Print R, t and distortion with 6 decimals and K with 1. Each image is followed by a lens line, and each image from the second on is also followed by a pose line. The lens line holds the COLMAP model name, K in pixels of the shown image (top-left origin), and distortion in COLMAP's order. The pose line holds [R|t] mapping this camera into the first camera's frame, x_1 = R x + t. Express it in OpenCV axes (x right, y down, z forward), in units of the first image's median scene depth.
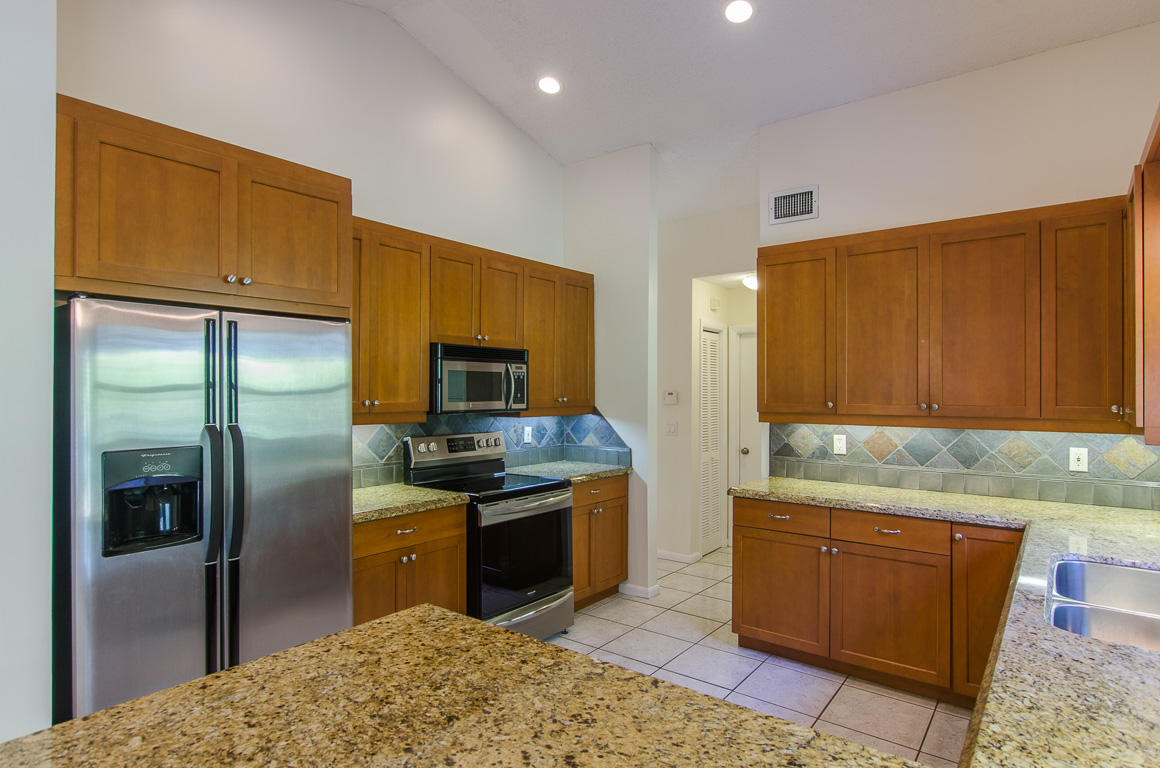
lens RADIAL K [[625.8, 0, 579.2], [0, 625.8, 387.5], [0, 0, 1]] dist [-0.000309, 0.000156]
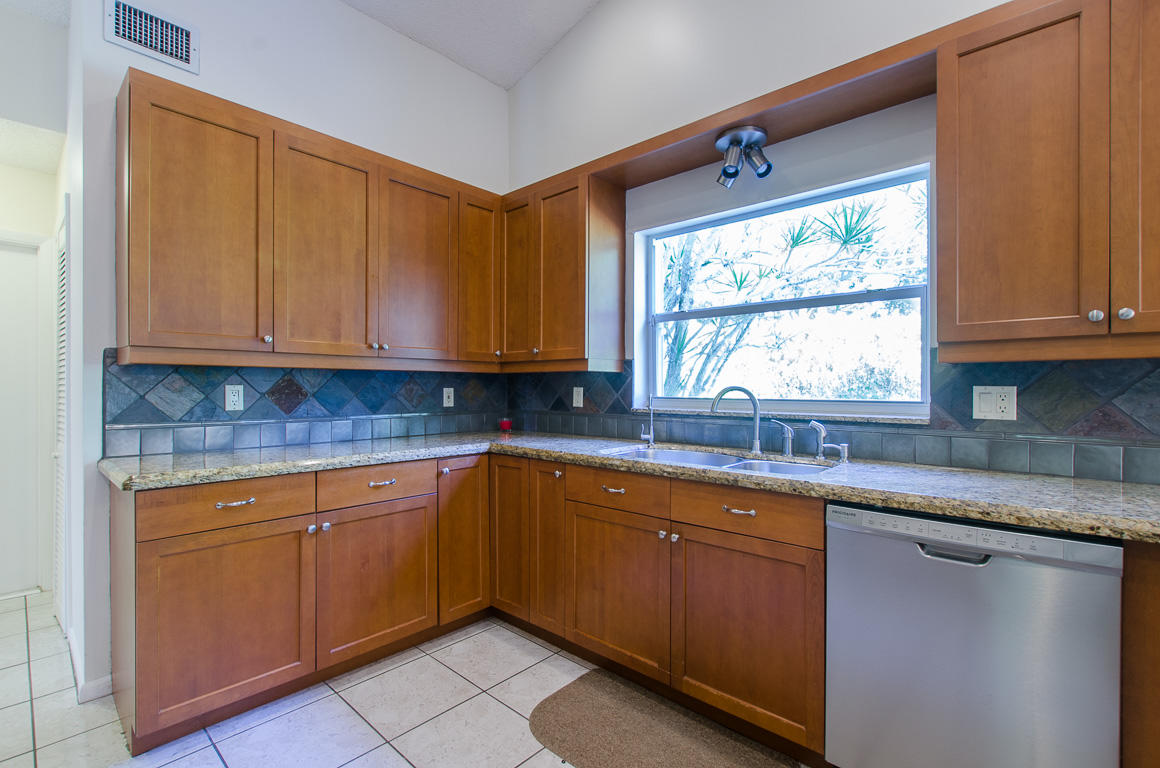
lens RADIAL K [[519.9, 0, 579.3], [0, 519.9, 387.7], [0, 0, 1]] dist [0.000228, -0.000426]
pose [[0.086289, -0.002613, 0.996267, -0.191351], [-0.007028, 0.999970, 0.003232, 0.086293], [-0.996245, -0.007281, 0.086268, 0.624083]]
